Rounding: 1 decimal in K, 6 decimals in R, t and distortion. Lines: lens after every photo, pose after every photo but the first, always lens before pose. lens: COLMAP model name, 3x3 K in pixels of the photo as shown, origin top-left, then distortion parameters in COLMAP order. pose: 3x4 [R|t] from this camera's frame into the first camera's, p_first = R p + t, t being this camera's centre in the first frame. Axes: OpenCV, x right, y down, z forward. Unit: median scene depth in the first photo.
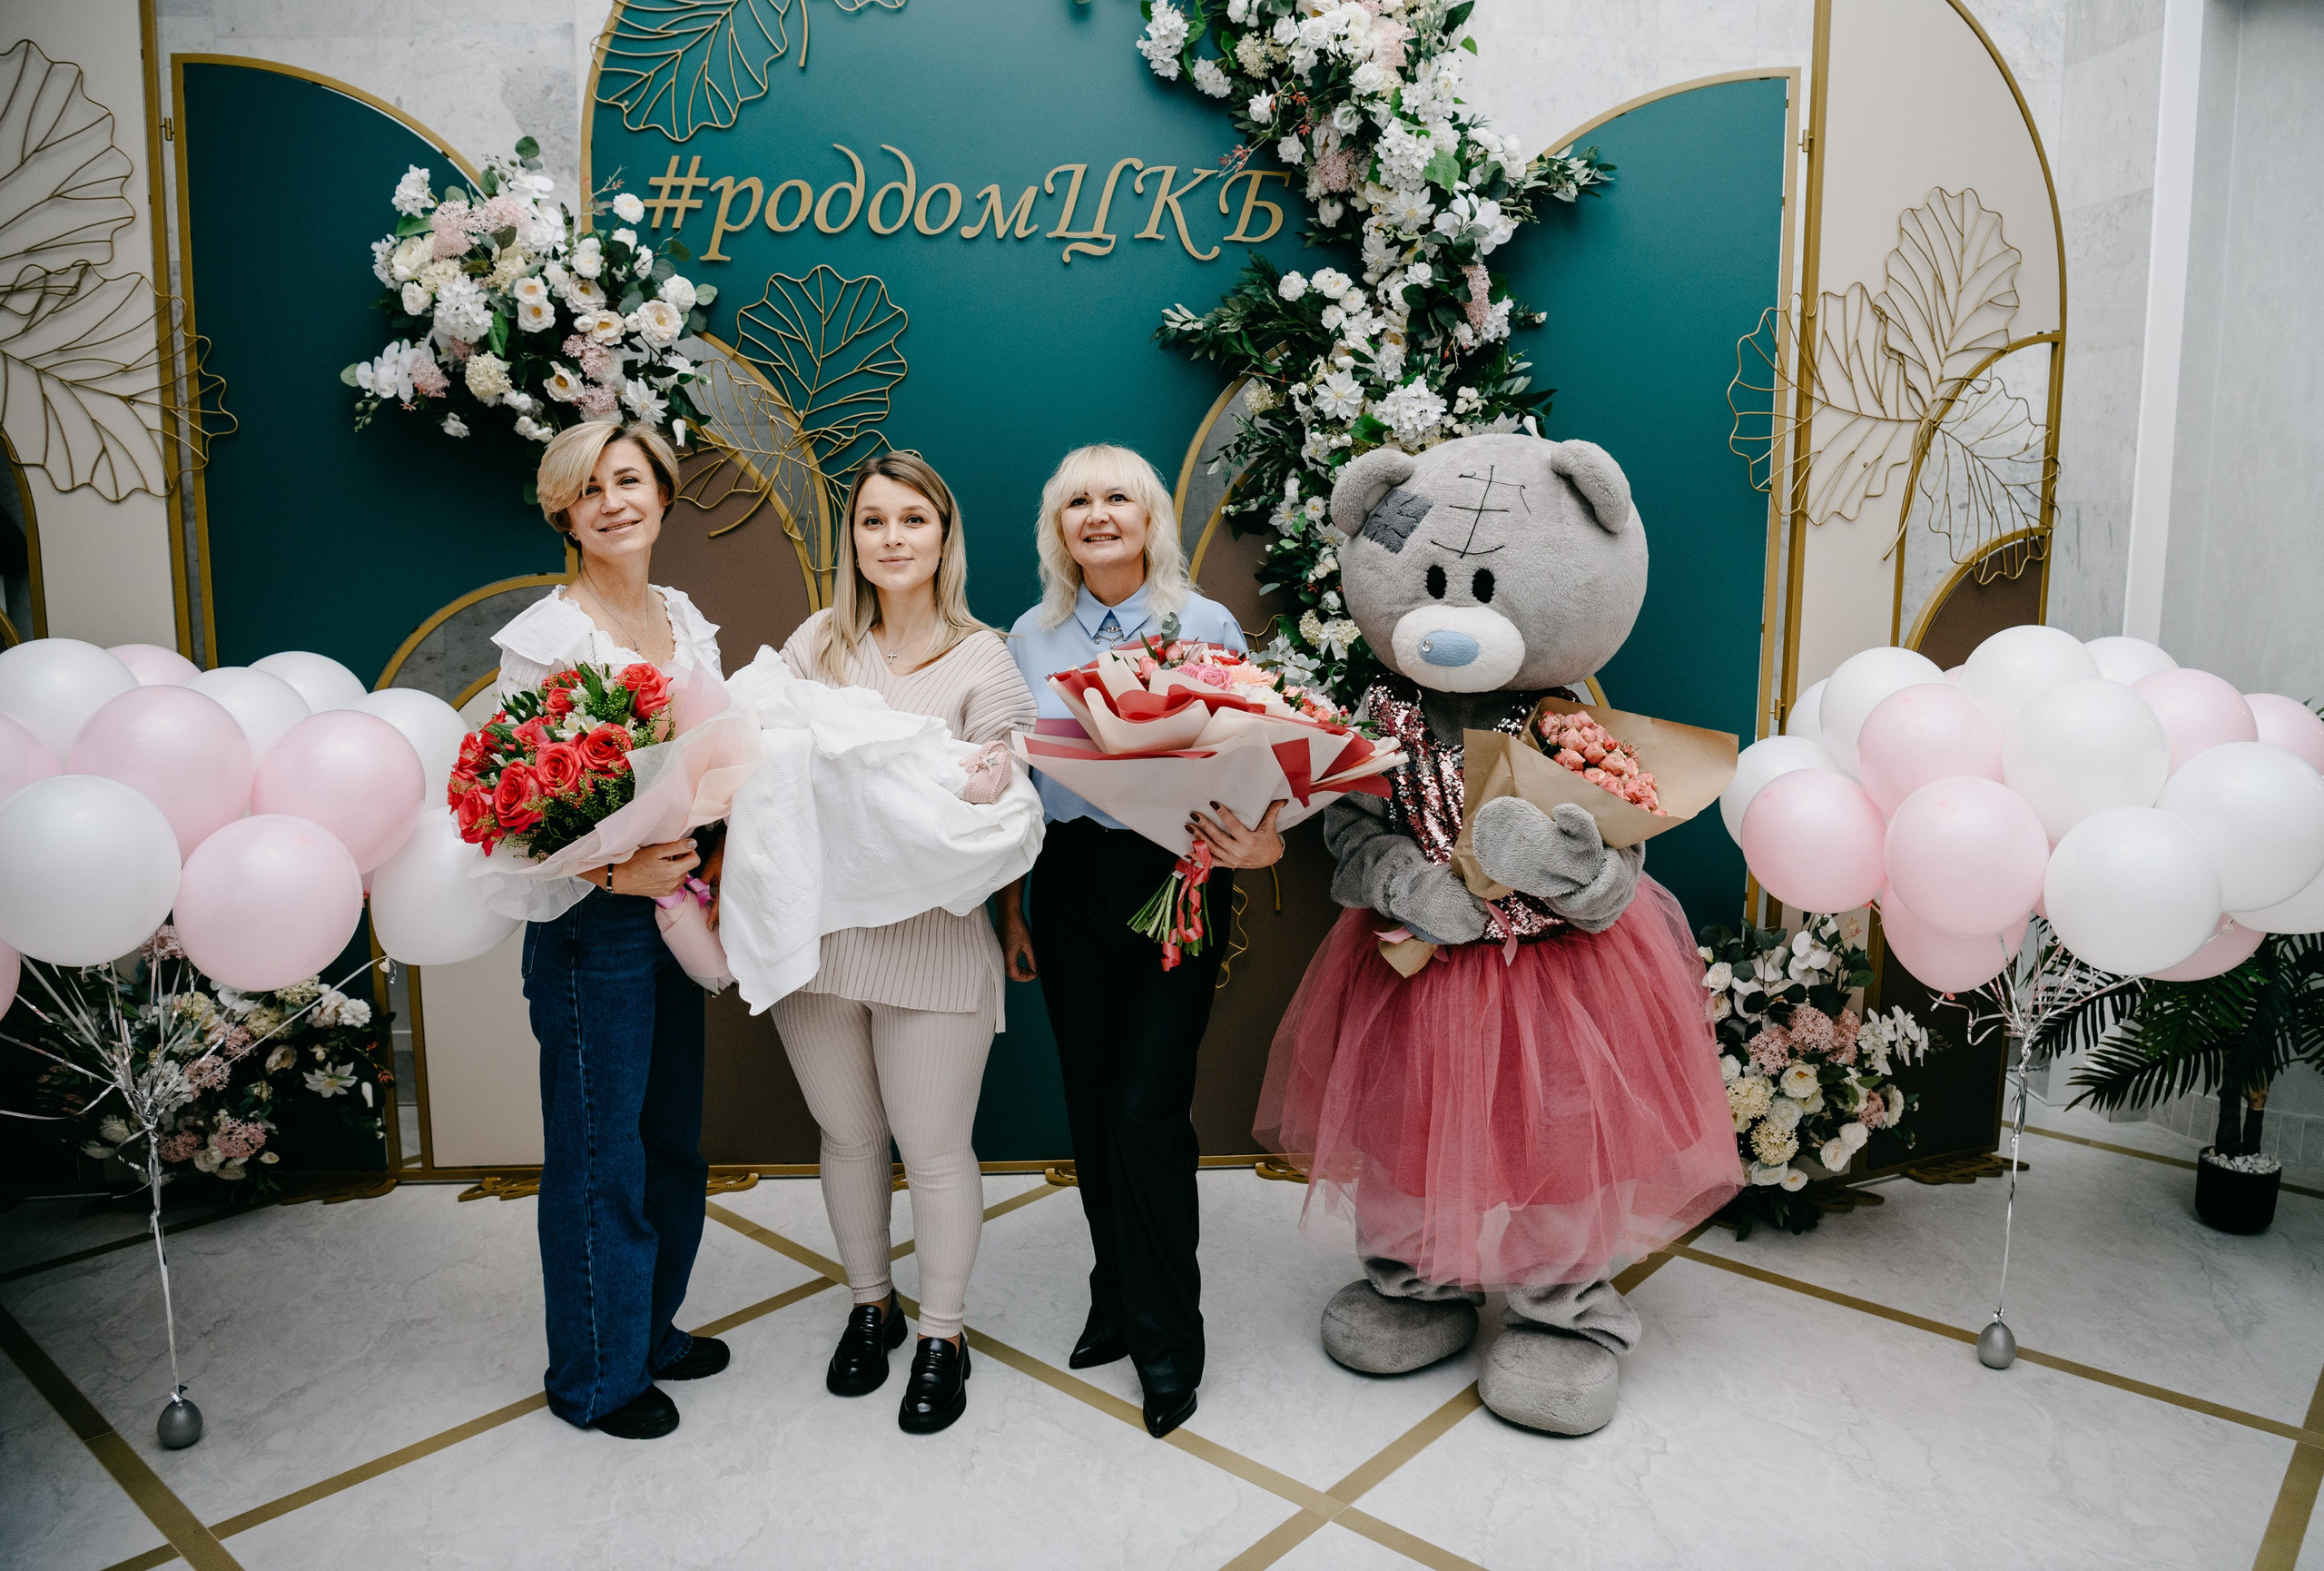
lens RADIAL K [[1706.7, 0, 1251.6], [0, 1706.7, 742.4], [0, 0, 1]] dist [-0.077625, 0.019118]
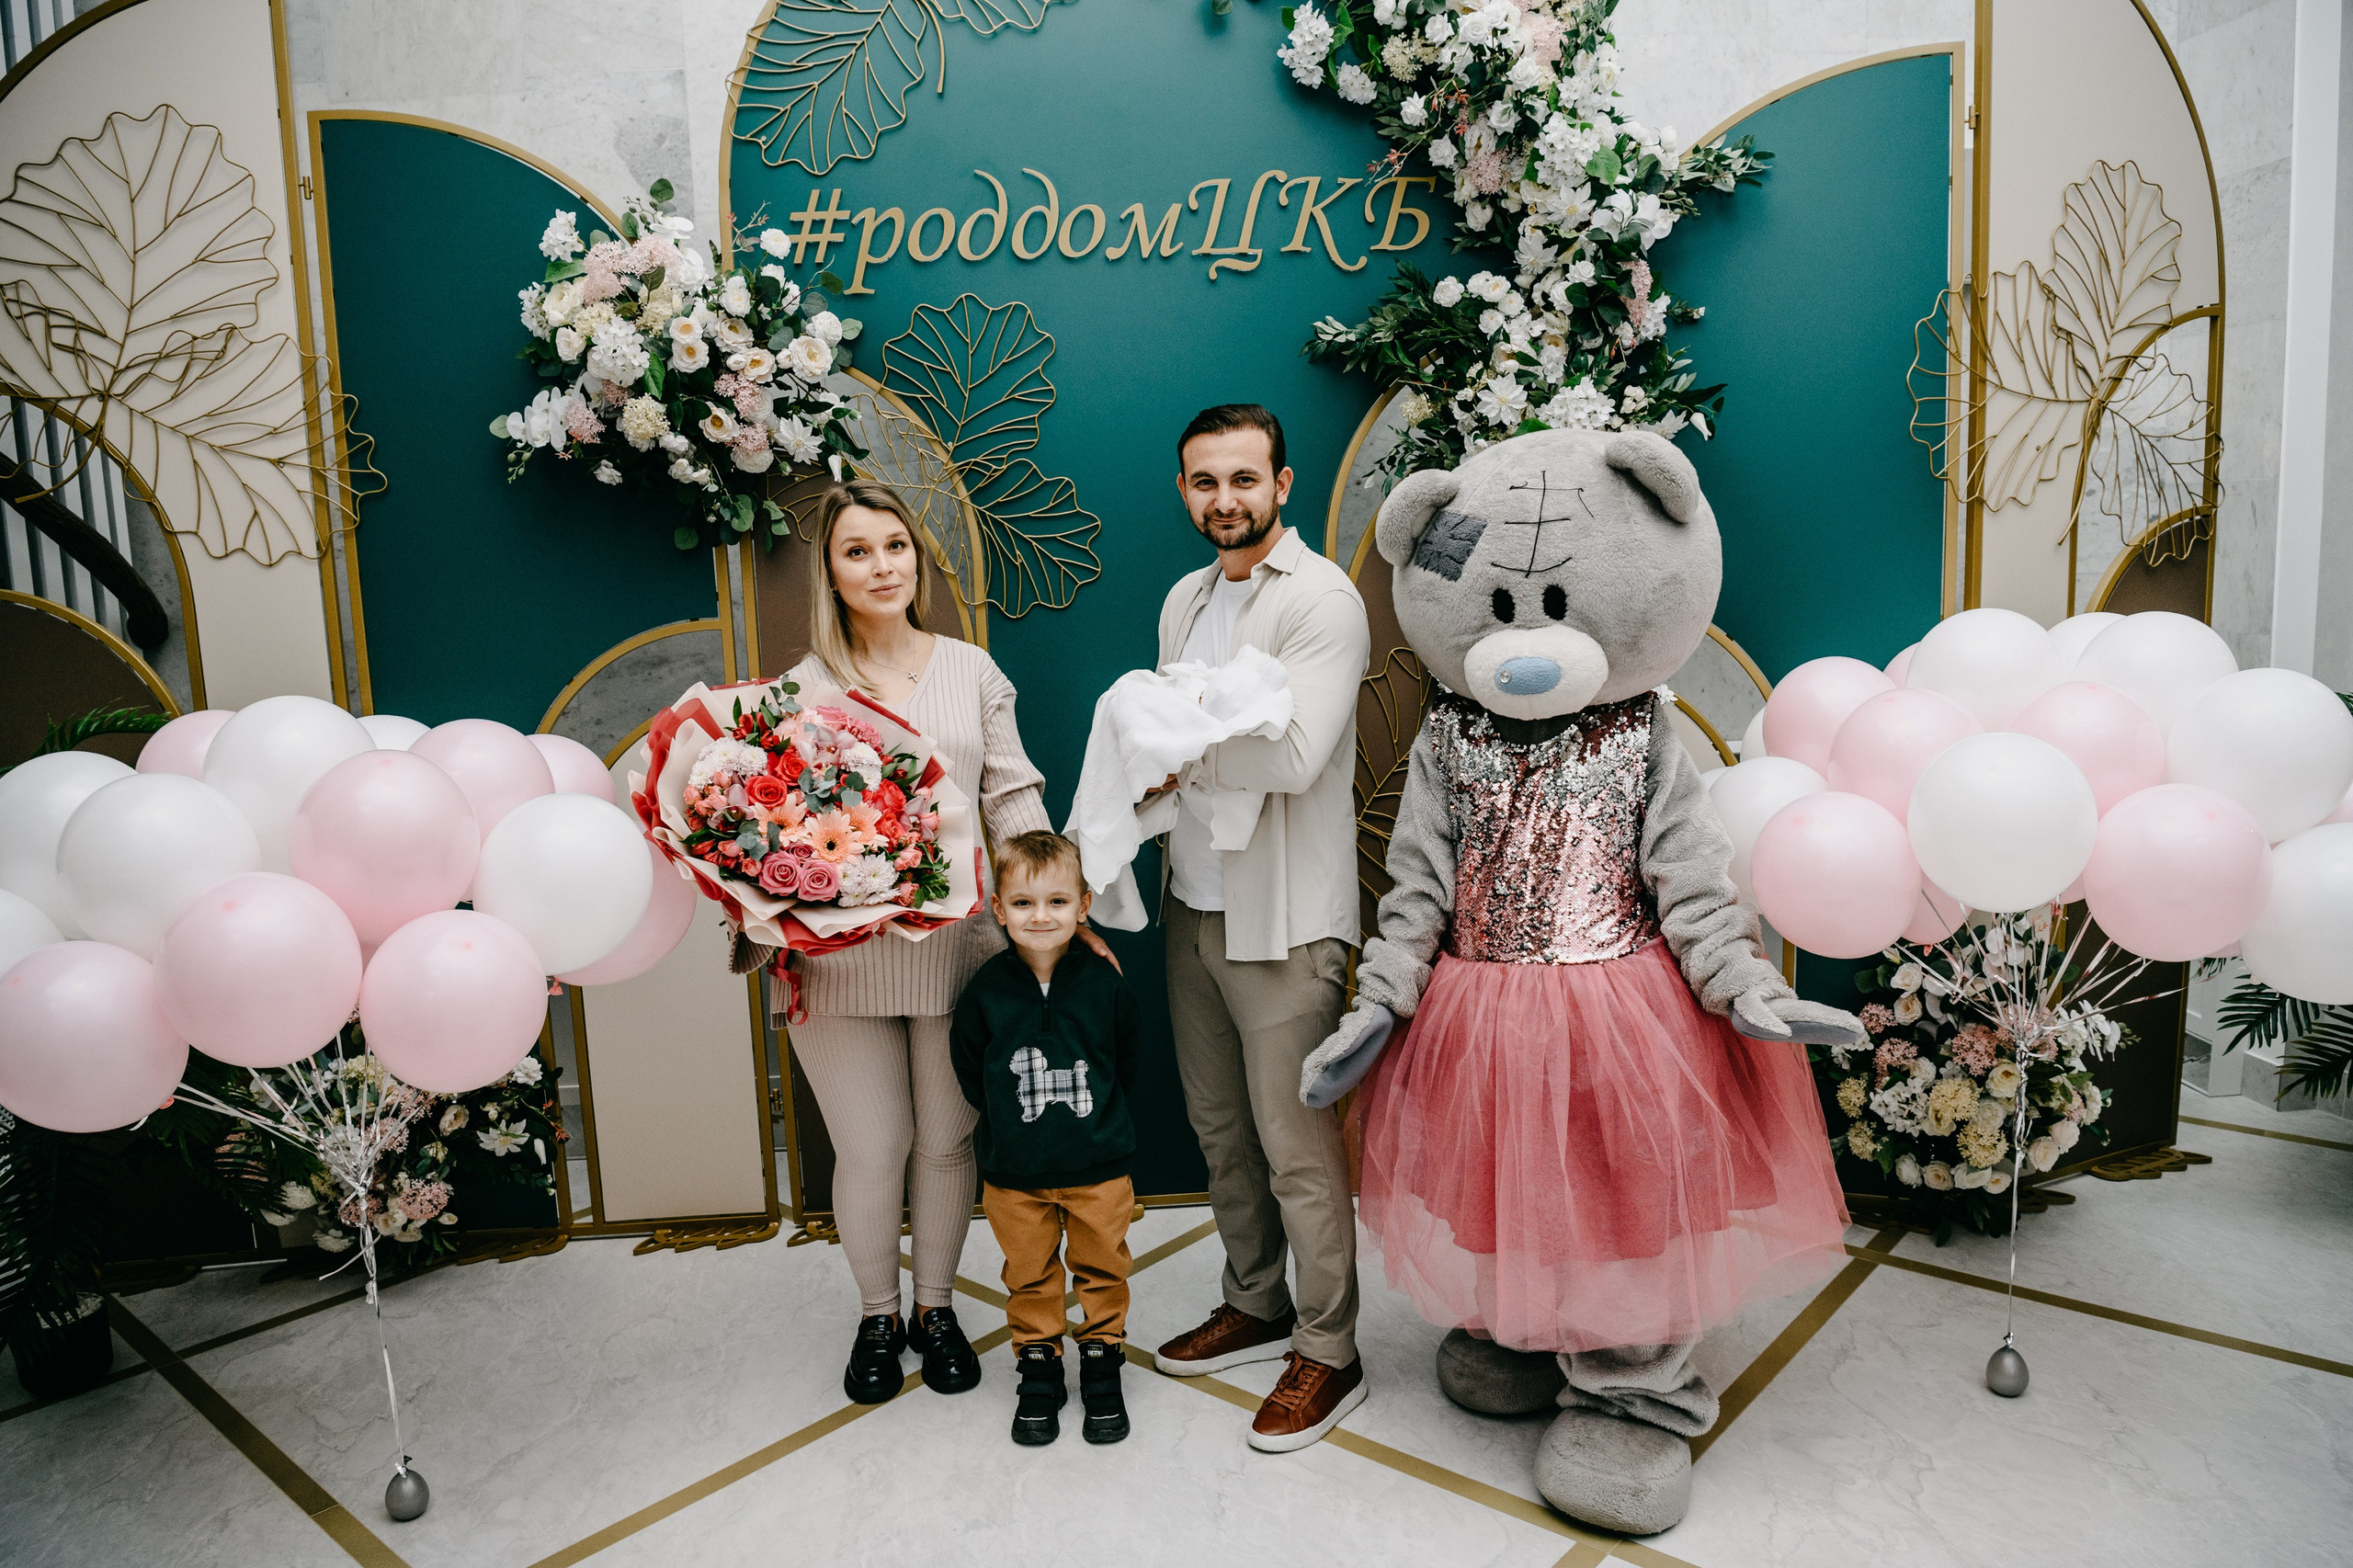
lens RADIAL K [[1650.3, 0, 1176.5], [0, 1650.3, 784.0], [0, 0, 1]] dist [-0.078034, 0.019961]
pose [[0.998385, -0.042358, -0.037868, -0.109960], [0.042495, 0.999093, 0.002814, 0.006051], [0.037714, -0.004419, 0.999279, 0.049111]]
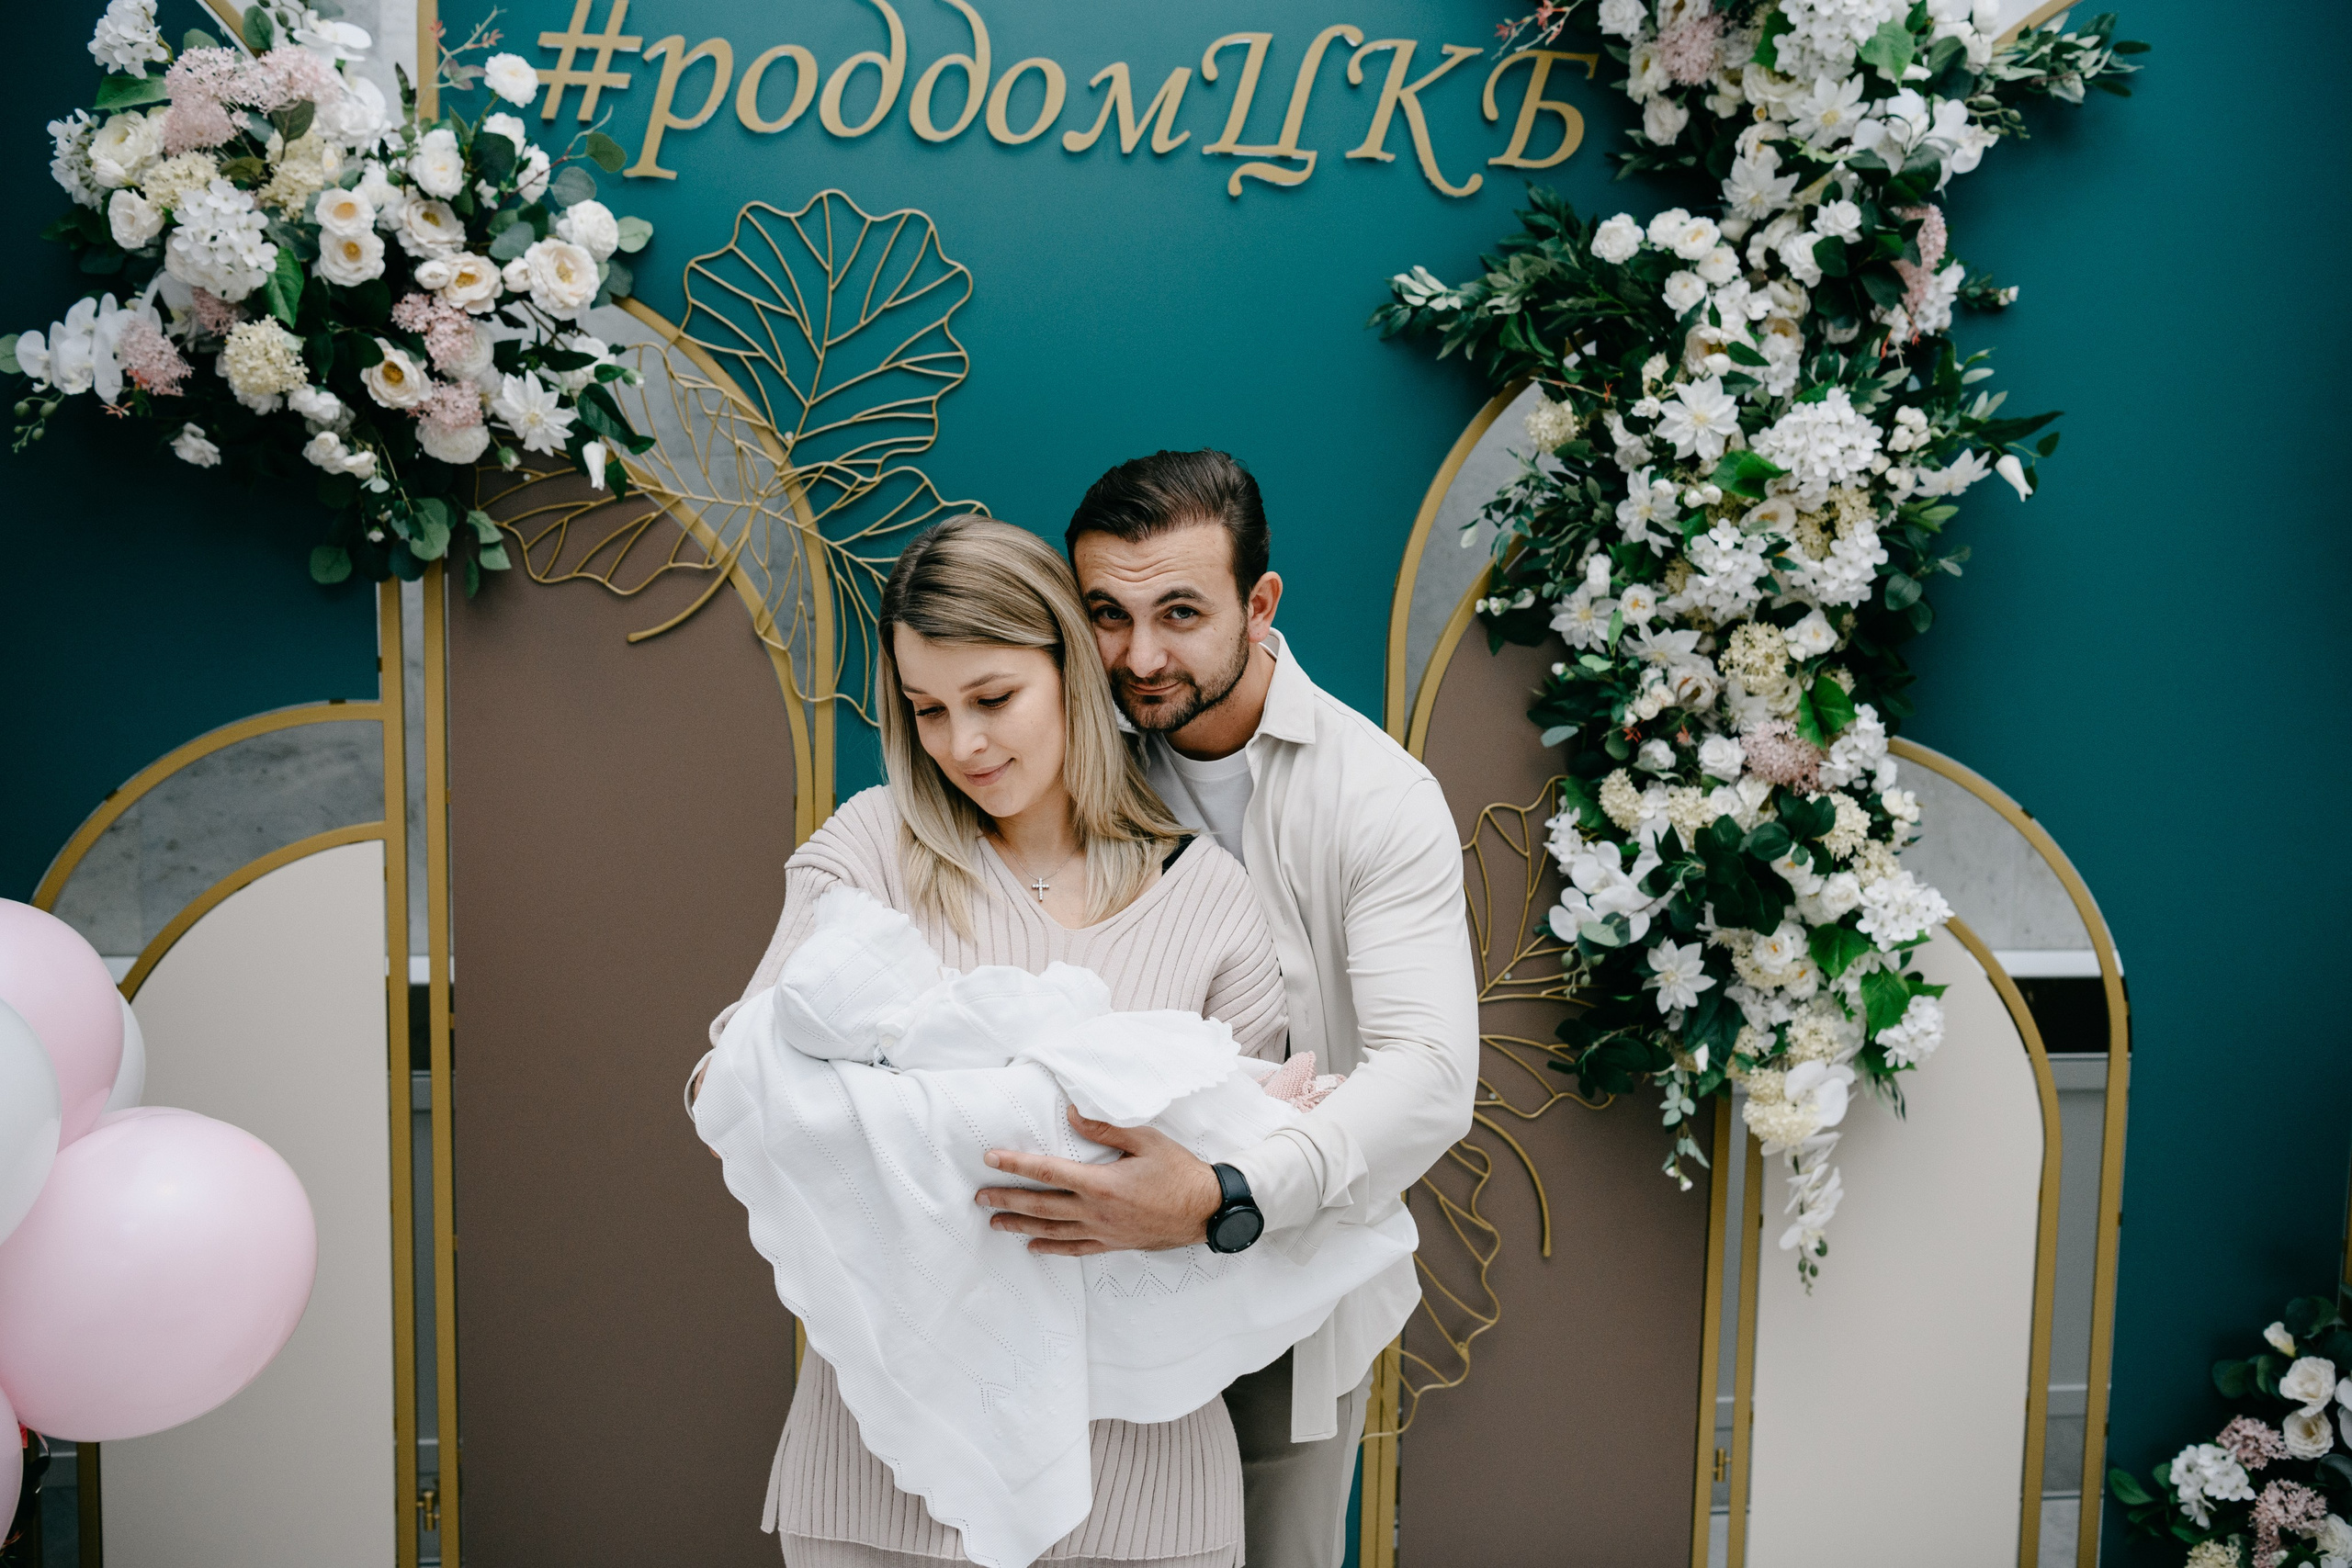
lens RADIAL K [[2186.2, 0, 1182.1], [0, 2186.2, 783.8], [0, 0, 1]] dist [-0.027484, 0.061768]
pose [[0.999422, 0.004830, 0.033658, -0.157831], [-0.003297, 0.998961, -0.045445, -0.039033], [-0.033842, 0.045308, 0.998400, 0.239149]]
